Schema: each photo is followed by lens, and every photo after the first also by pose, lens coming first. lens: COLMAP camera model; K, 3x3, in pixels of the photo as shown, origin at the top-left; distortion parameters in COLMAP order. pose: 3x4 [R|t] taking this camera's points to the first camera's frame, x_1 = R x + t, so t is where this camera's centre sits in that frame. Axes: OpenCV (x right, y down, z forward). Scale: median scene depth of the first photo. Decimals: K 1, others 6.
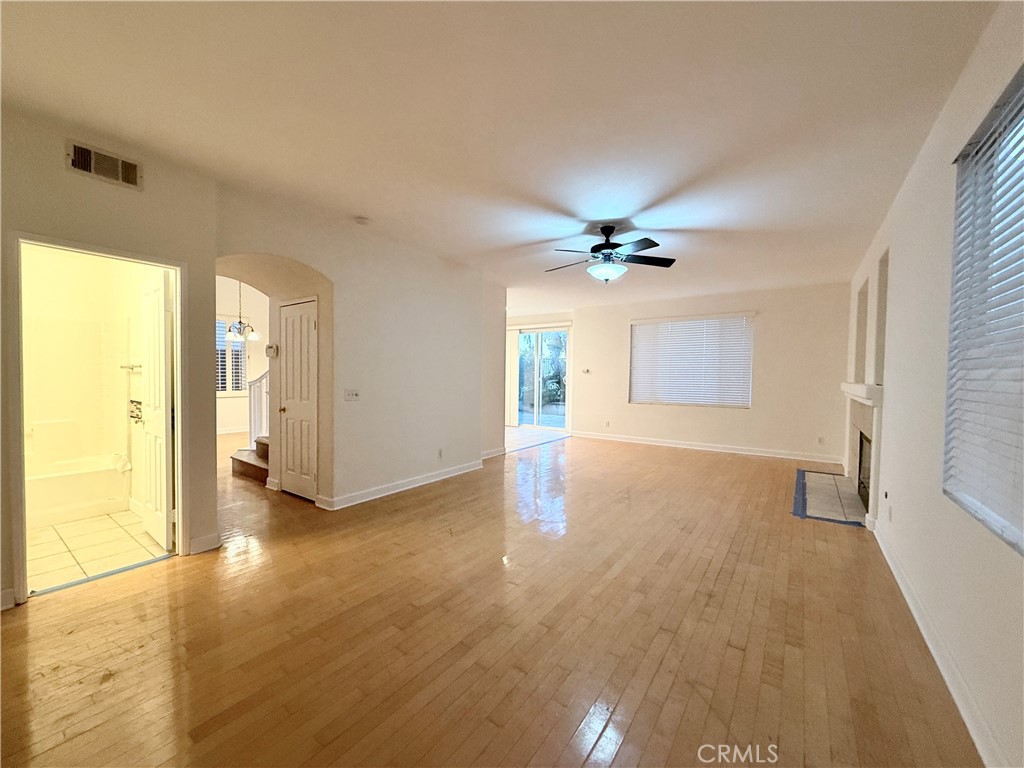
lens RADIAL K [[407.5, 0, 508.7], [0, 407.5, 386.2], [0, 0, 1]] dist [-0.000446, 0.000189]
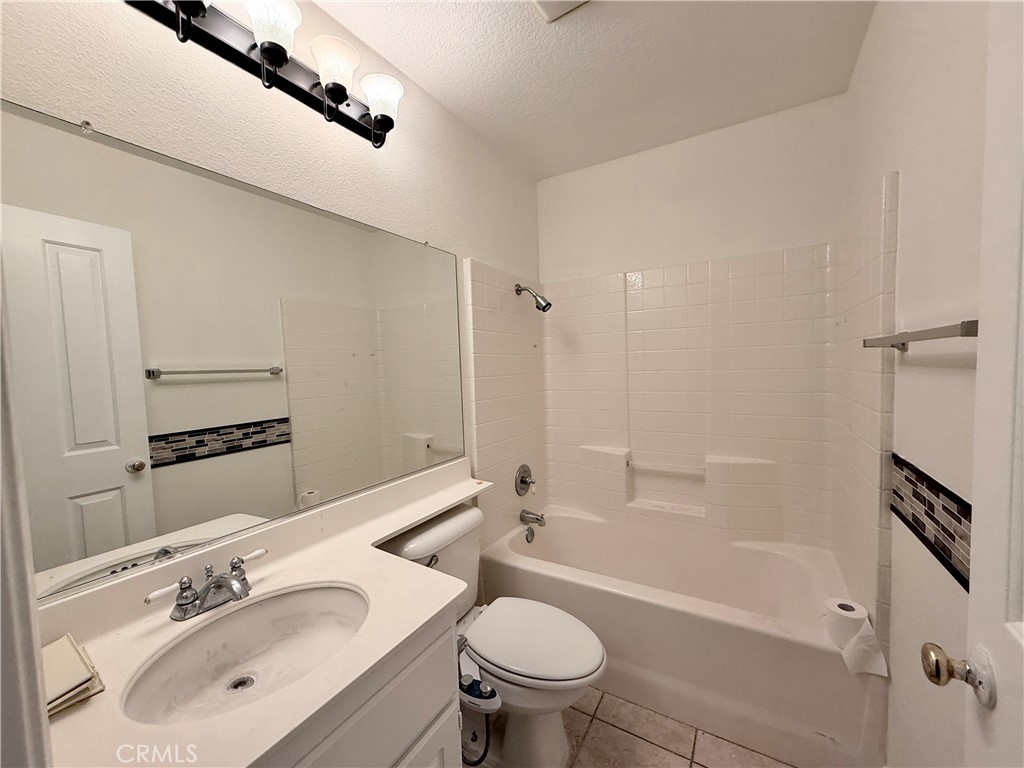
lens RADIAL K [[407.5, 0, 508.7], [0, 407.5, 386.2], [0, 0, 1]] dist [-0.000446, 0.000189]
pose [[0.083471, 0.035514, -0.995877, -0.663766], [0.003522, 0.999348, 0.035933, -0.026822], [0.996504, -0.006507, 0.083291, 0.703823]]
